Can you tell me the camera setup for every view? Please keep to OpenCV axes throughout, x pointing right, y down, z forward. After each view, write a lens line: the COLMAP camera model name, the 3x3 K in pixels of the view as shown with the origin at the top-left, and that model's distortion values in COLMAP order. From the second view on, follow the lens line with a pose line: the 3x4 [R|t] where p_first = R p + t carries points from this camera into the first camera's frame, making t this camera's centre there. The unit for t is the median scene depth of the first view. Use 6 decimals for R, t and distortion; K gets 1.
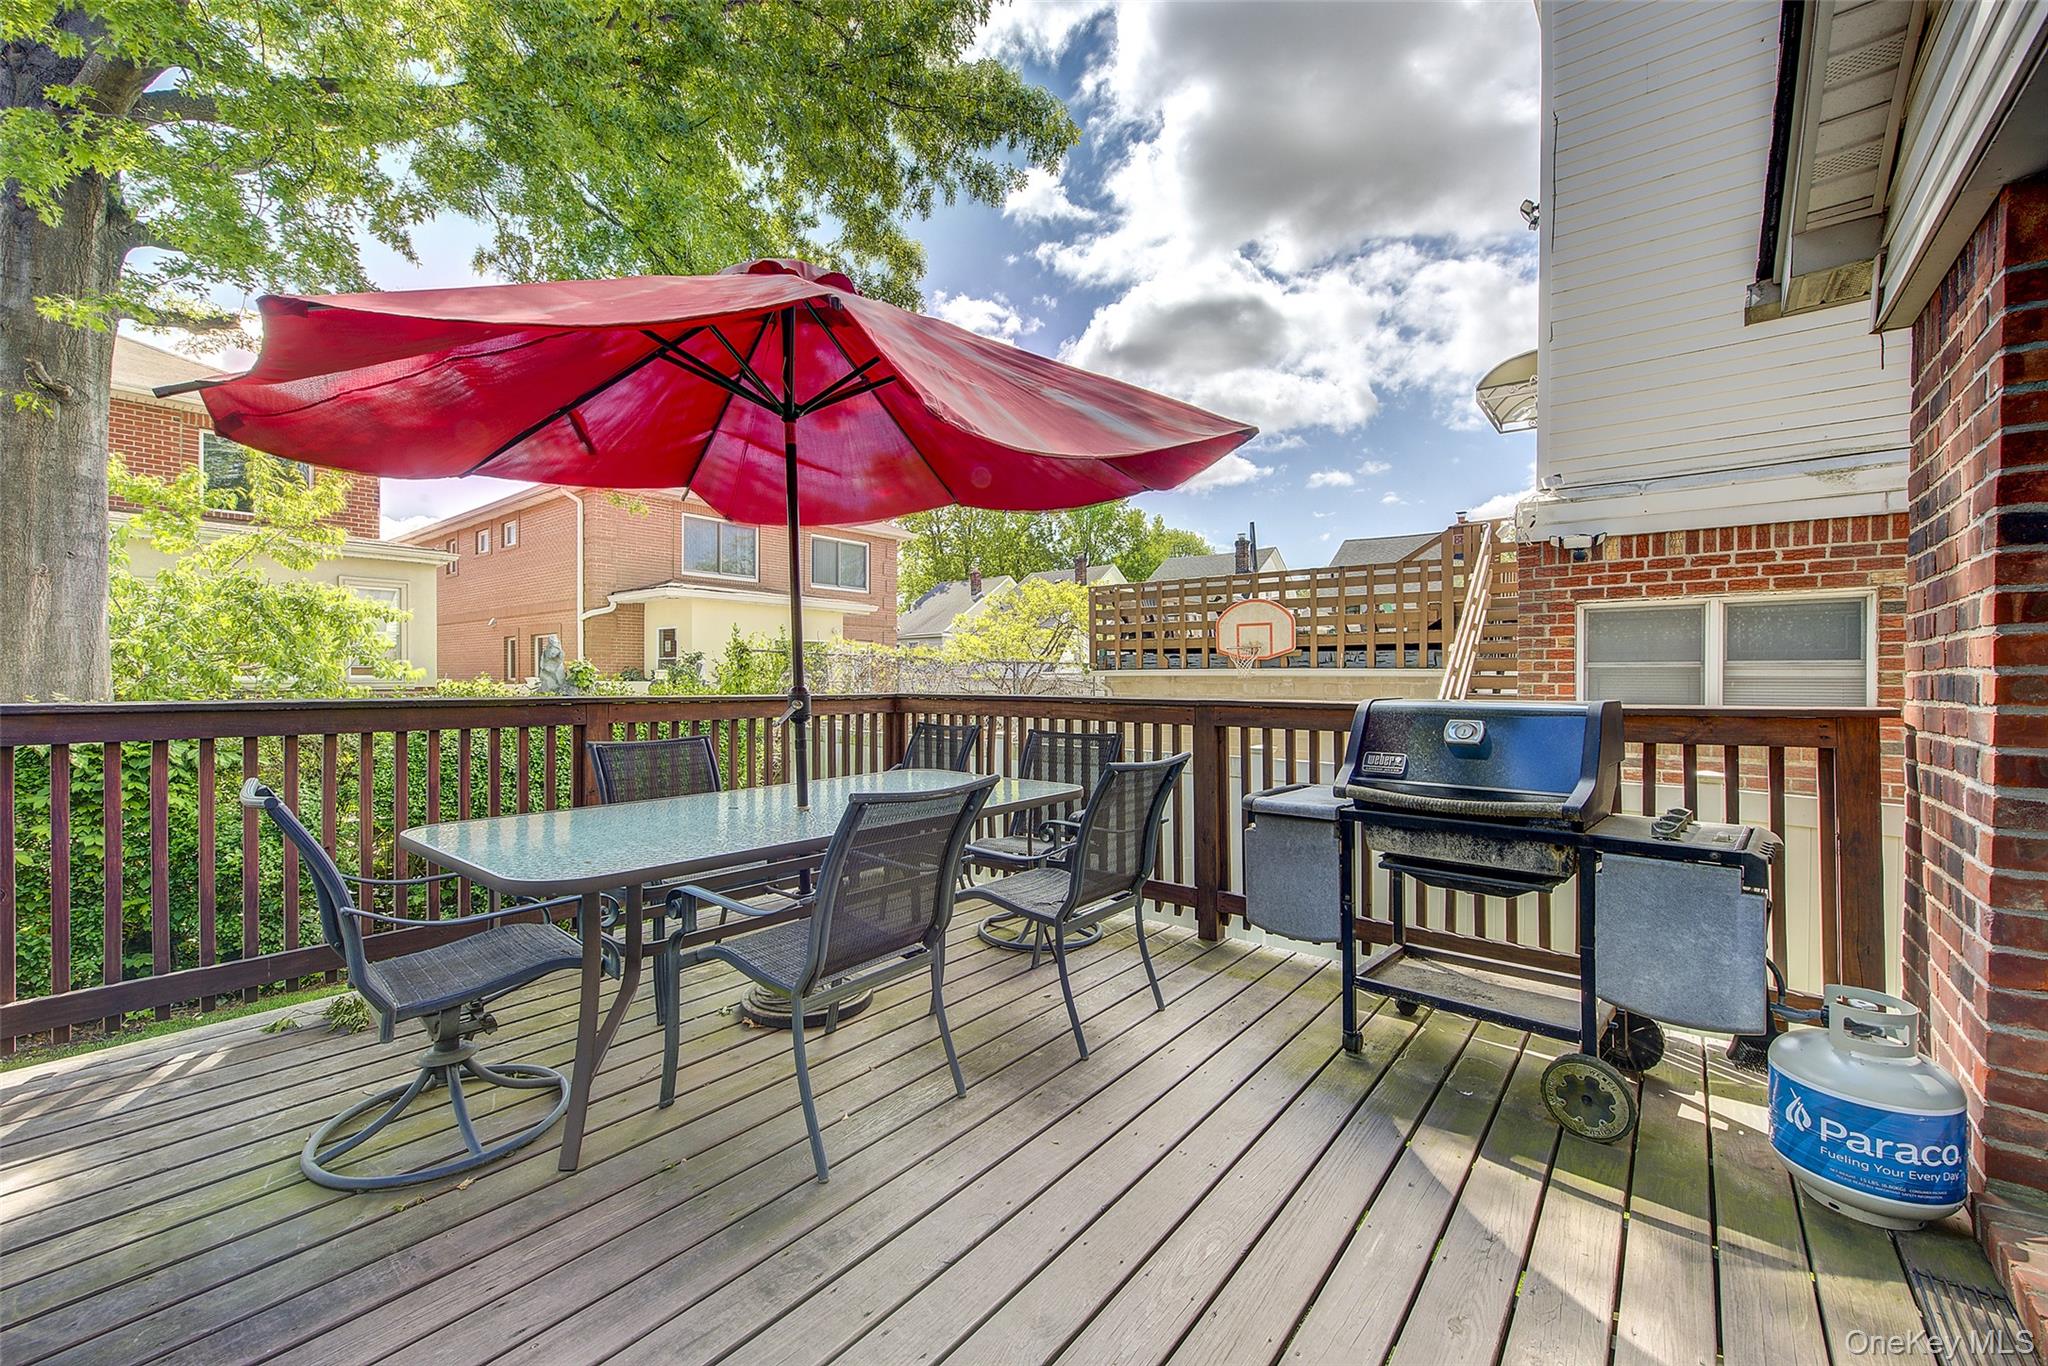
lens RADIAL K [[813.2, 0, 1020.2], [0, 813.2, 684.4], [0, 0, 1]] dist [0.001854, -0.000037]
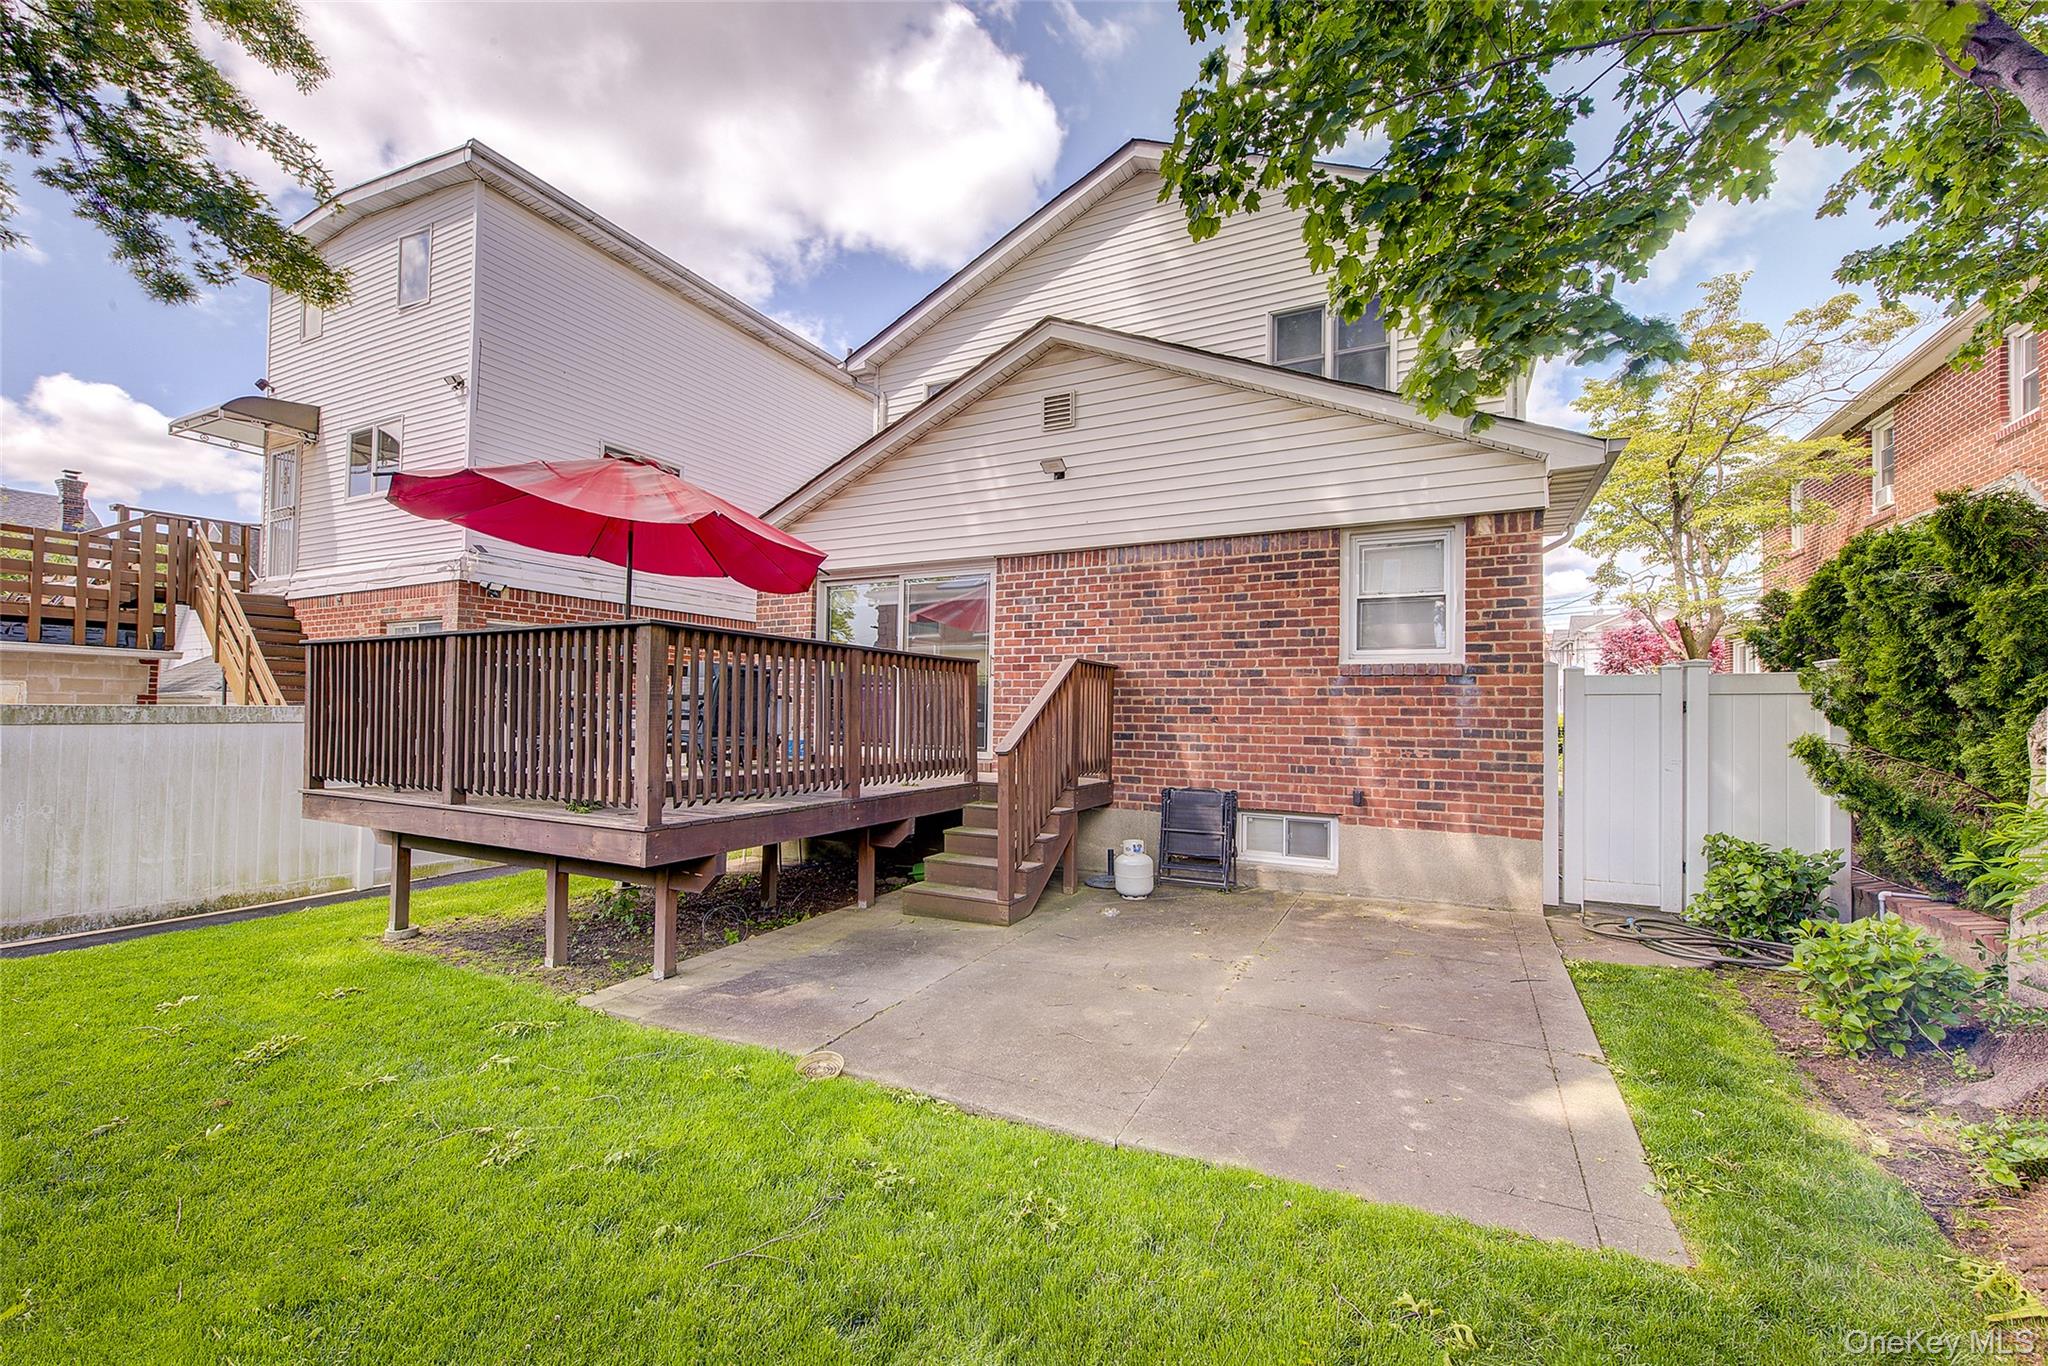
lens RADIAL K [[813.2, 0, 1029.2], [0, 813.2, 692.4], [0, 0, 1]] dist [0.001854, -0.000037]
pose [[-0.214031, 0.015666, 0.976701, -0.714079], [-0.005772, 0.999834, -0.017302, 0.046204], [-0.976810, -0.009341, -0.213905, 0.111855]]
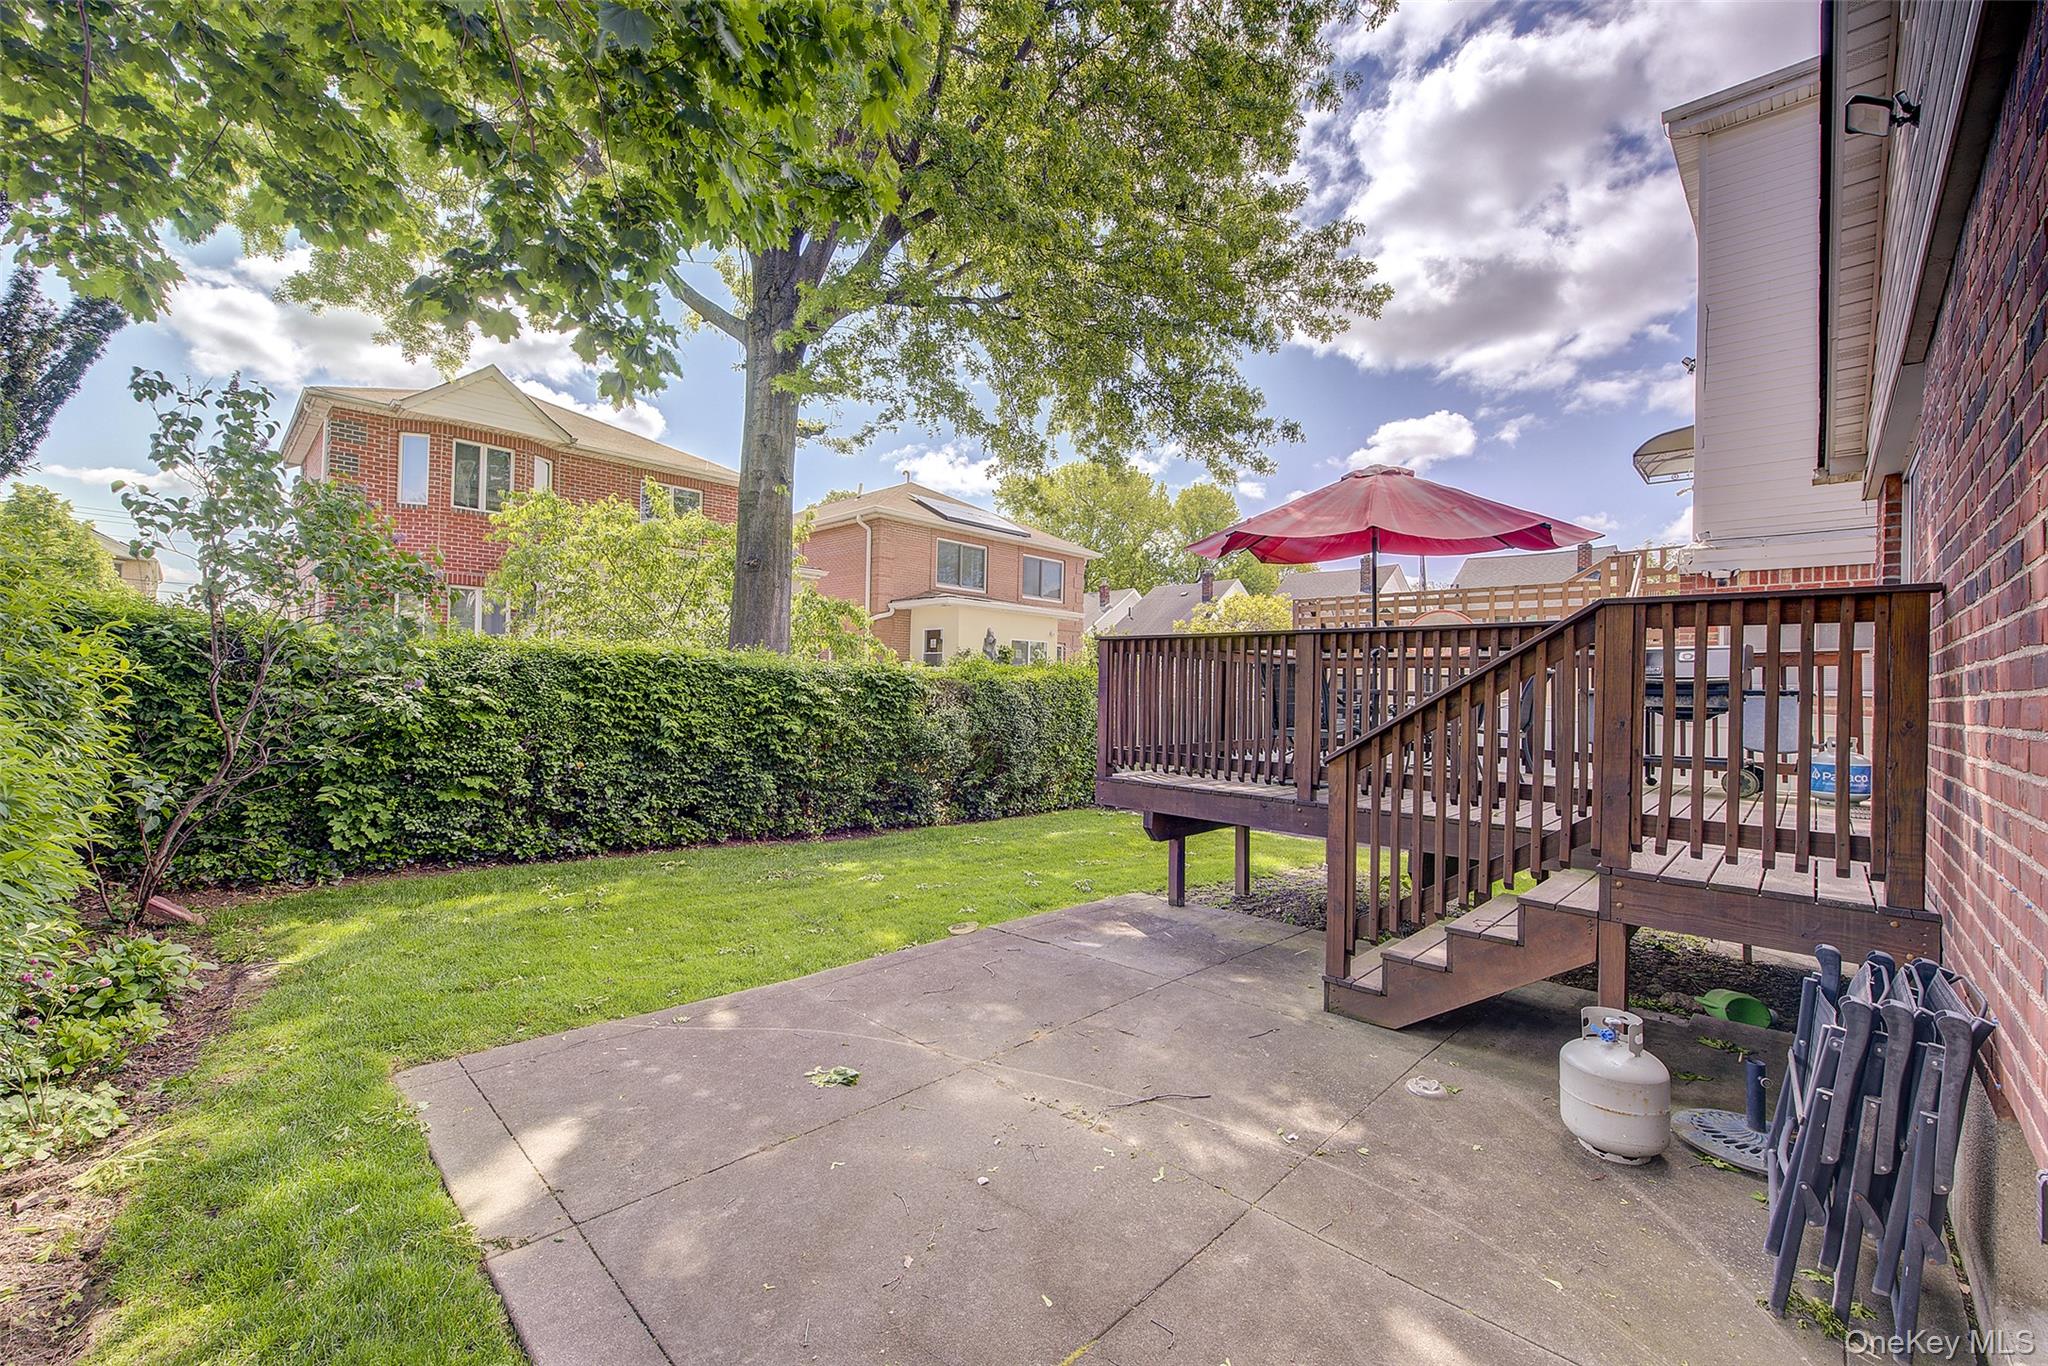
lens RADIAL K [[813.2, 0, 1024.2], [0, 813.2, 685.8], [0, 0, 1]] dist [0.001854, -0.000037]
pose [[0.996205, 0.018352, -0.085085, -0.290176], [-0.019439, 0.999739, -0.011971, 0.048795], [0.084843, 0.013579, 0.996302, -0.381817]]
